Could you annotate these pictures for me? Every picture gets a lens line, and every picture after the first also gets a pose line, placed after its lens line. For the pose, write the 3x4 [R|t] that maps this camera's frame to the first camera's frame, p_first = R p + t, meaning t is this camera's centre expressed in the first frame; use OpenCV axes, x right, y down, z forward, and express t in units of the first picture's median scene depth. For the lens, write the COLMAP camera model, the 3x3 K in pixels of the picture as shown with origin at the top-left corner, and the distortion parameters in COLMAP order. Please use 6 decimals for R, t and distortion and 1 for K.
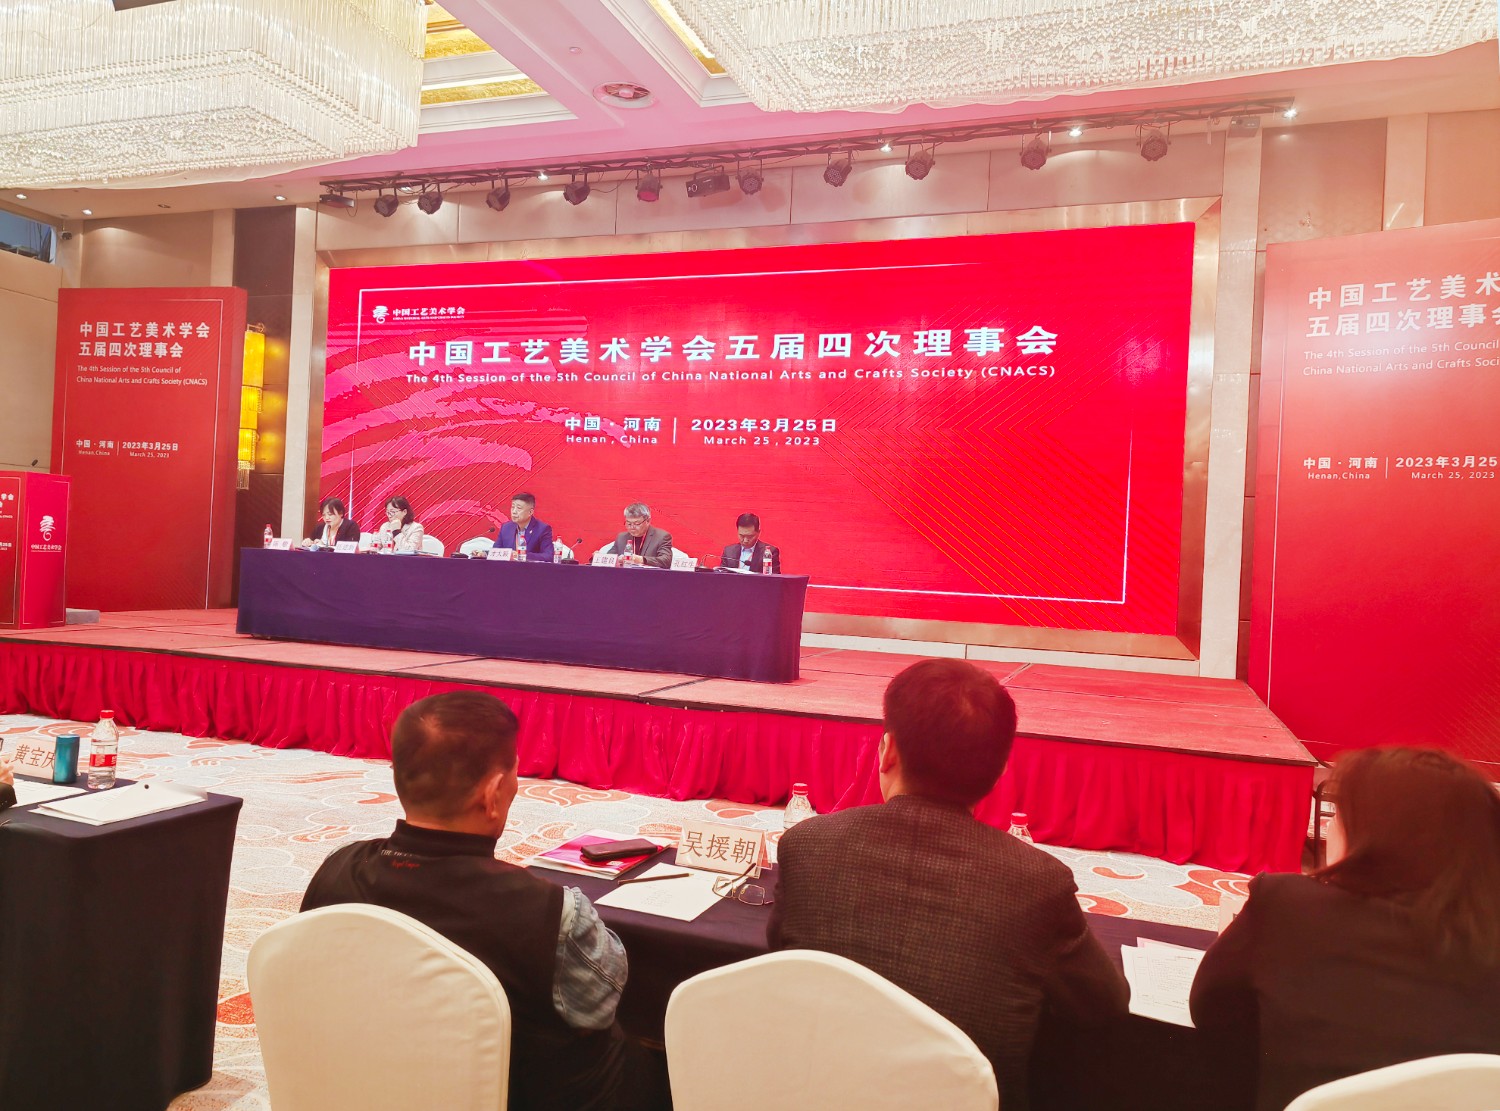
lens RADIAL K [[1132.3, 0, 730.5], [0, 1132.3, 559.7], [0, 0, 1]] dist [0.046968, -0.042974]
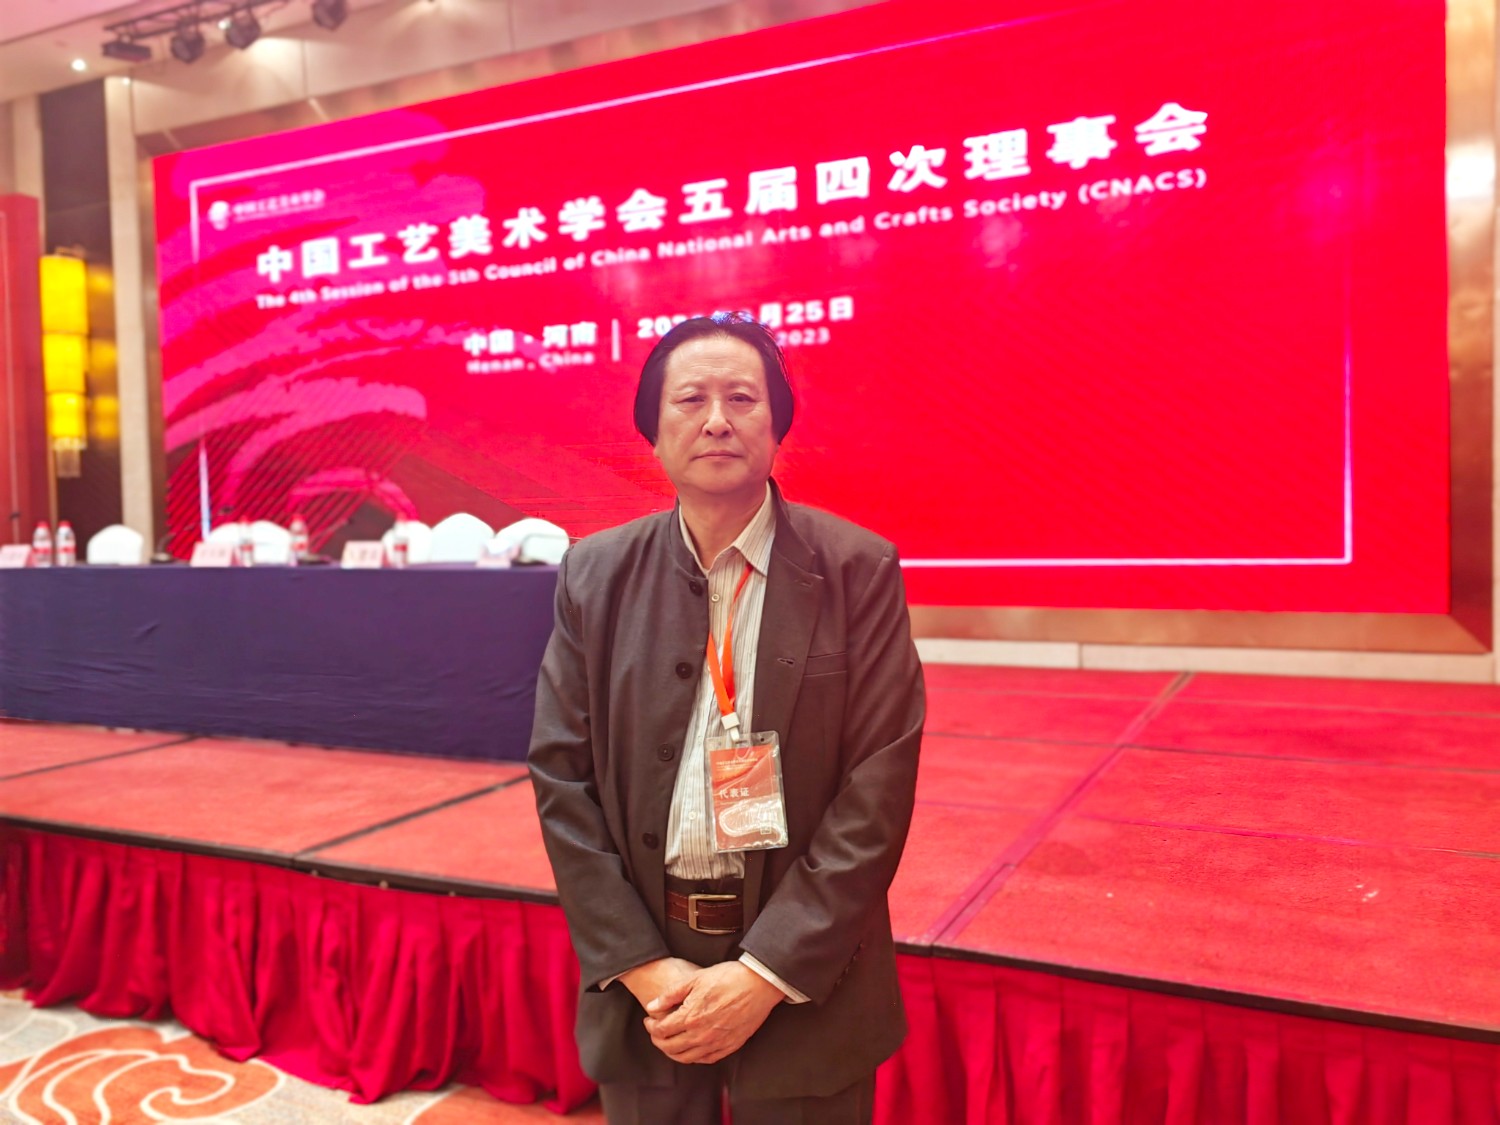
lens RADIAL K [[1199.8, 0, 750.0], [0, 1199.8, 562.5], [0, 0, 1]] dist [0.044350, -0.043666]
pose [[0.993131, -0.062841, -0.098697, 0.087308], [0.065932, 0.997420, 0.028380, 0.000154], [0.096659, -0.034692, 0.994713, 0.302090]]
